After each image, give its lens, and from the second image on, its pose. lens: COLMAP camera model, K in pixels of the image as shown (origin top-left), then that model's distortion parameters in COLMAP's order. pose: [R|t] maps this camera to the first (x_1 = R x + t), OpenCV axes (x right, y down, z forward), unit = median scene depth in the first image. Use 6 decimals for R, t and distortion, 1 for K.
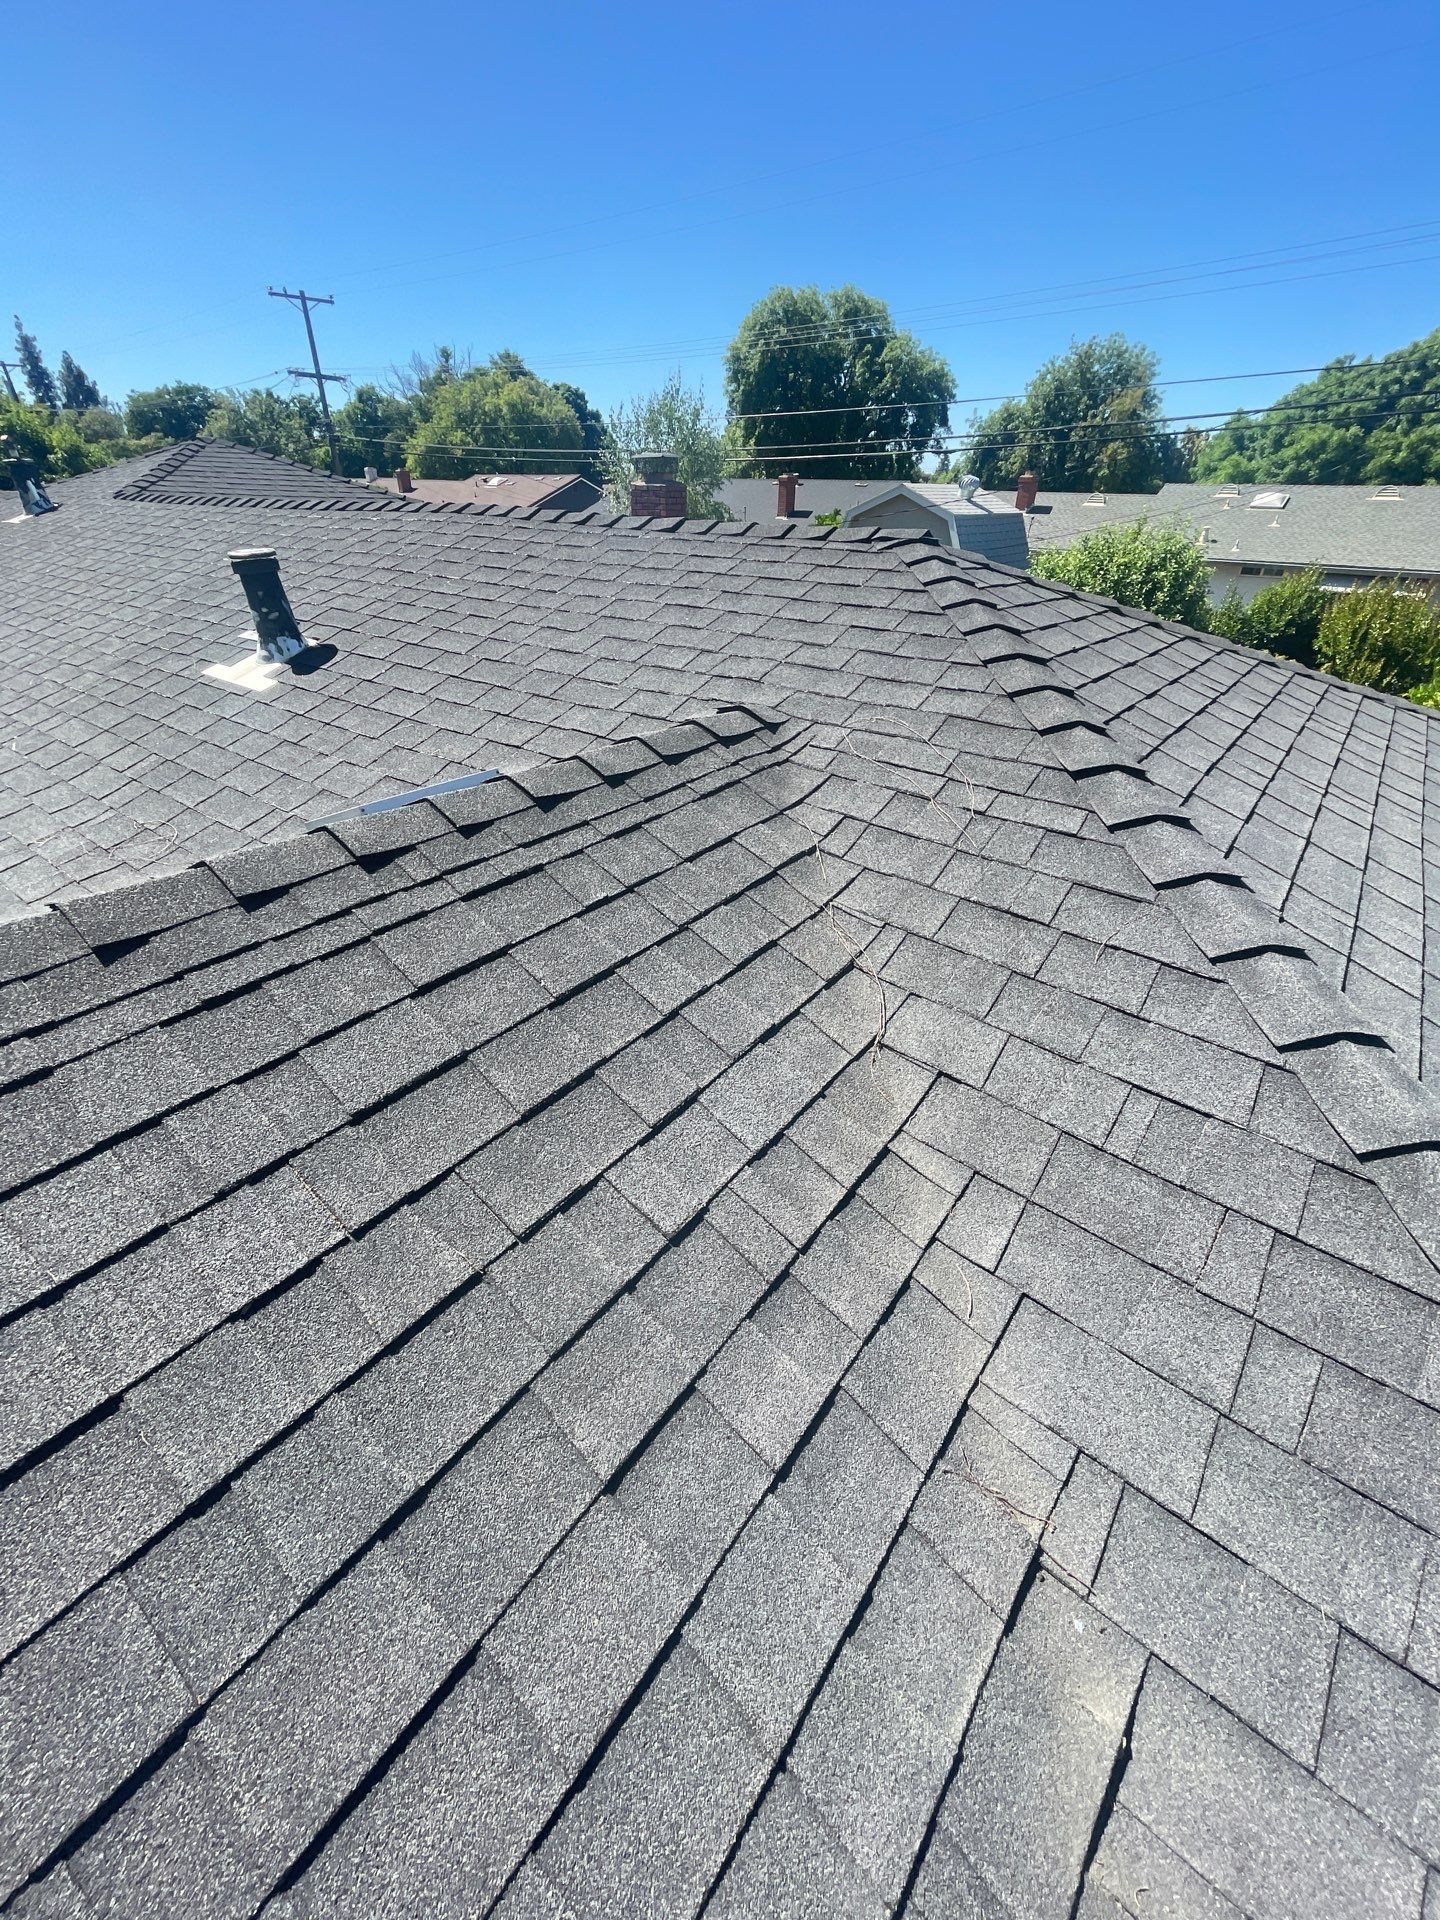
lens RADIAL K [[772.3, 0, 721.9], [0, 772.3, 961.4], [0, 0, 1]] dist [-0.001813, 0.000023]
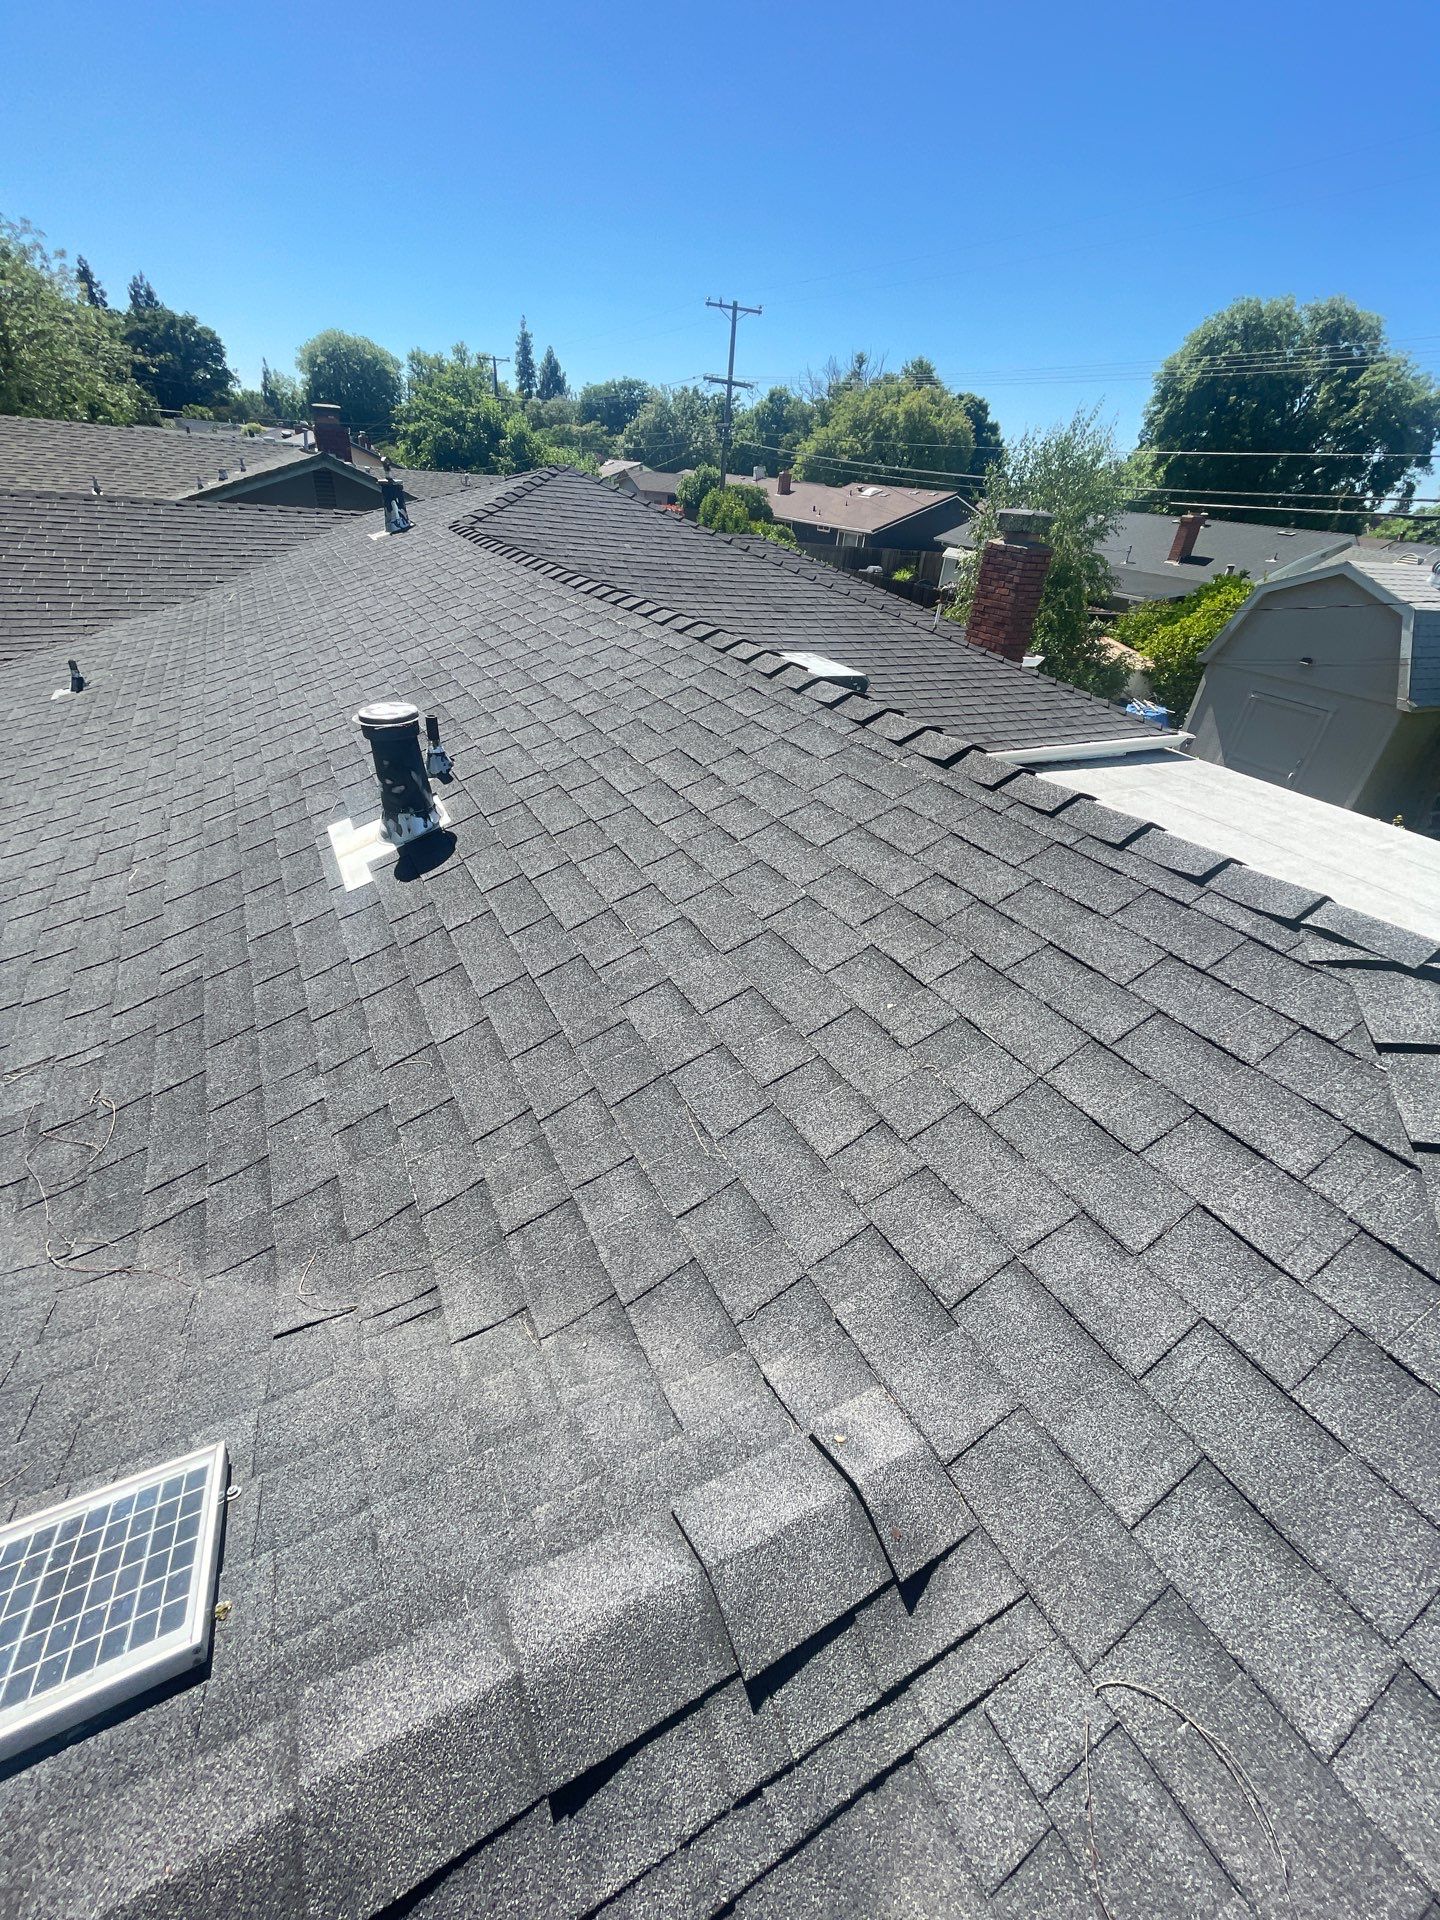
lens RADIAL K [[772.3, 0, 728.8], [0, 772.3, 959.2], [0, 0, 1]] dist [-0.001813, 0.000023]
pose [[0.915641, 0.263322, -0.303750, 0.000899], [-0.264945, 0.963567, 0.036655, -0.042620], [0.302335, 0.046914, 0.952047, 0.038891]]
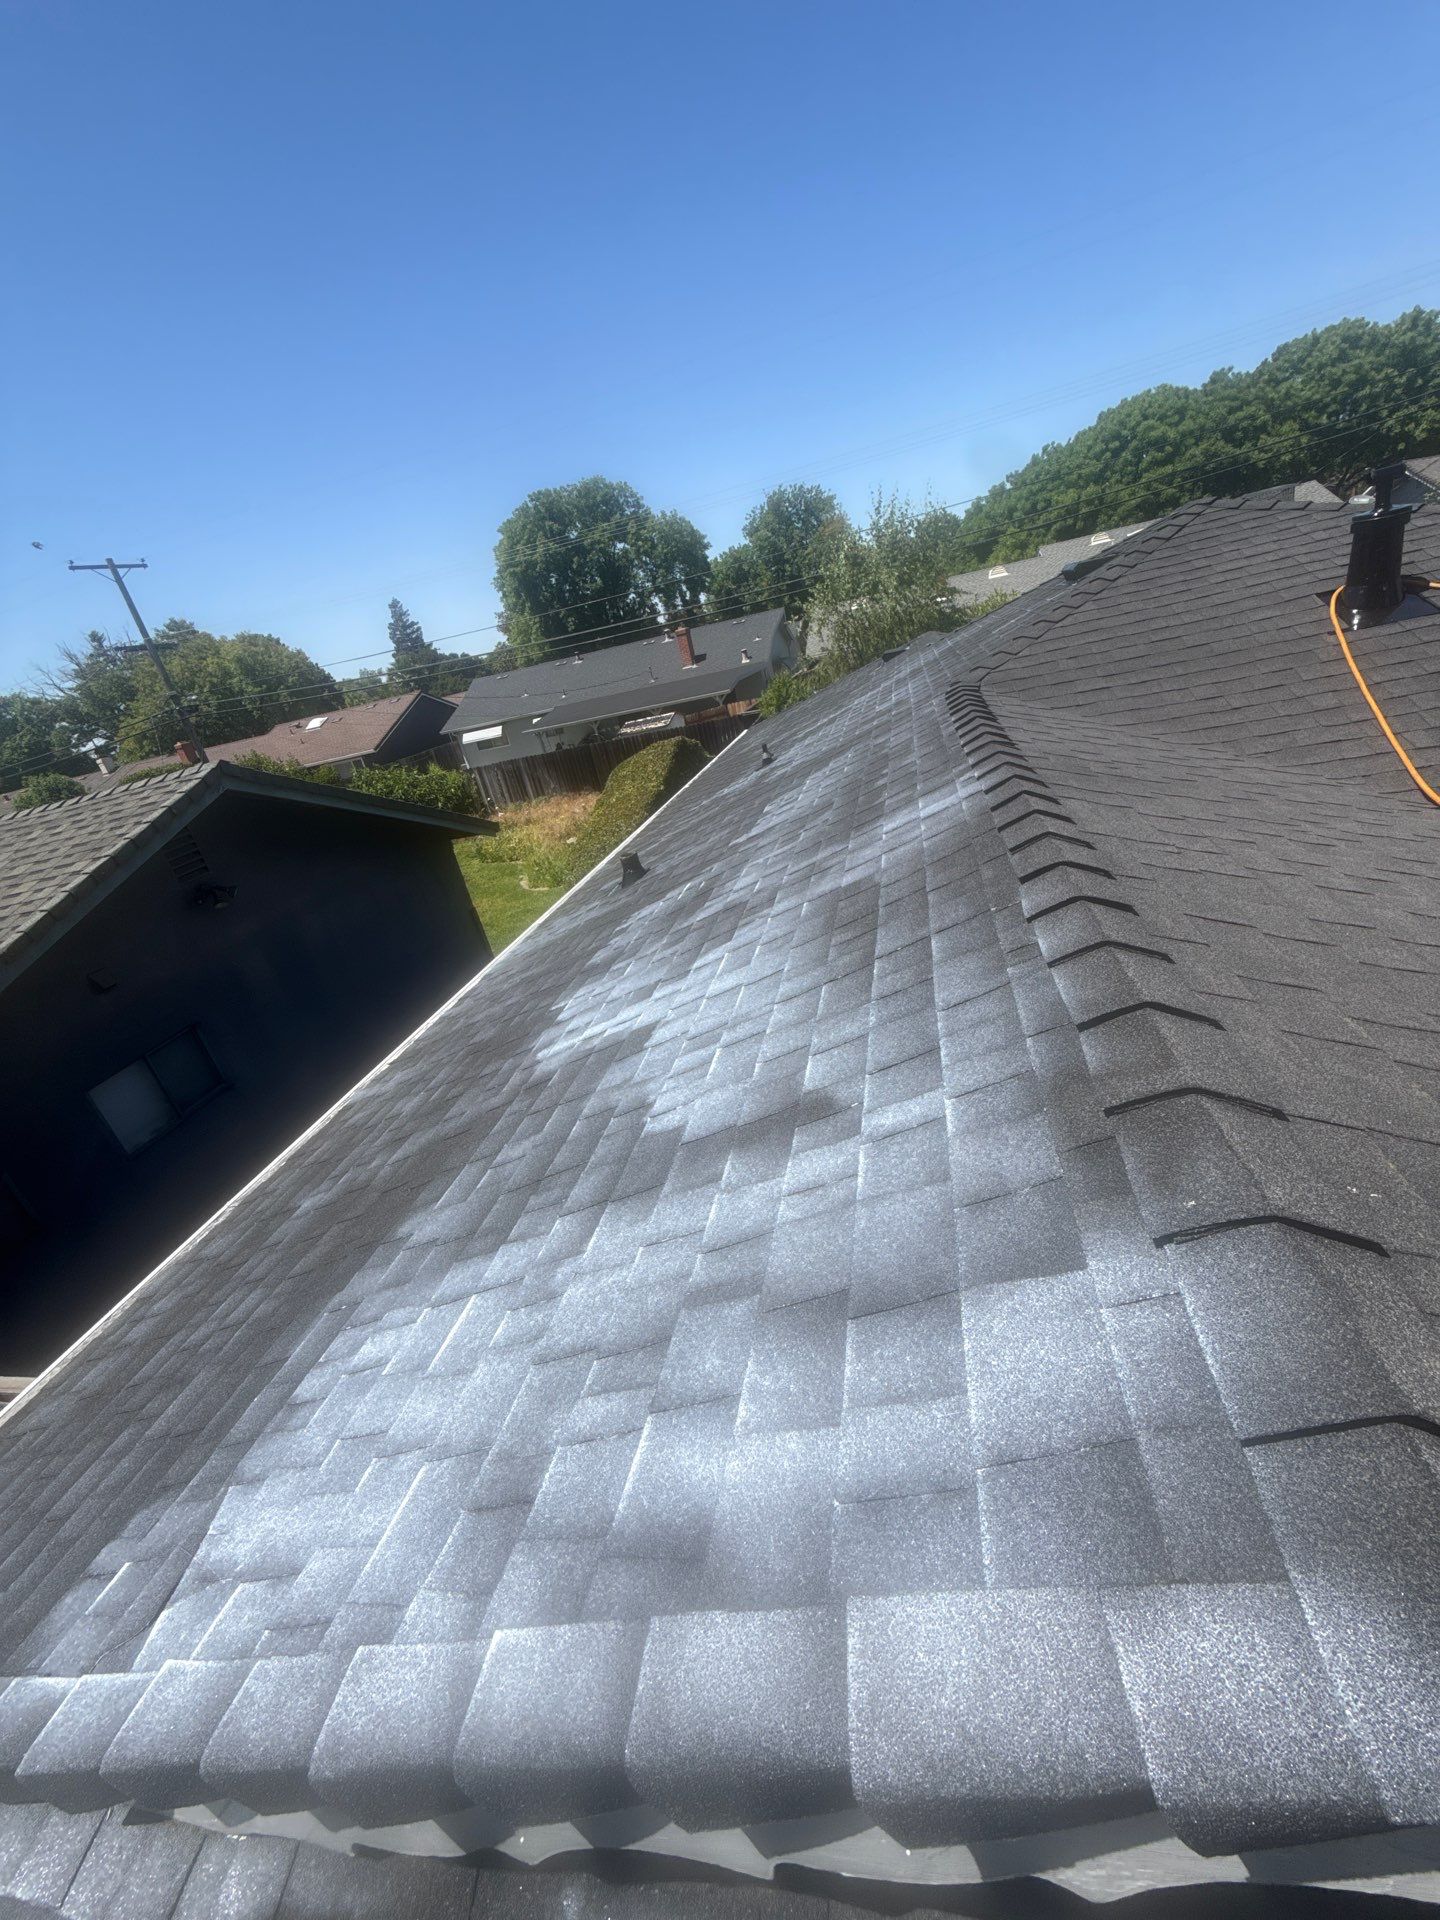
lens RADIAL K [[772.3, 0, 729.9], [0, 772.3, 958.4], [0, 0, 1]] dist [-0.001813, 0.000023]
pose [[0.872917, -0.364556, 0.324214, -0.376597], [0.418067, 0.901492, -0.111942, -0.109568], [-0.251468, 0.233260, 0.939337, 0.150851]]
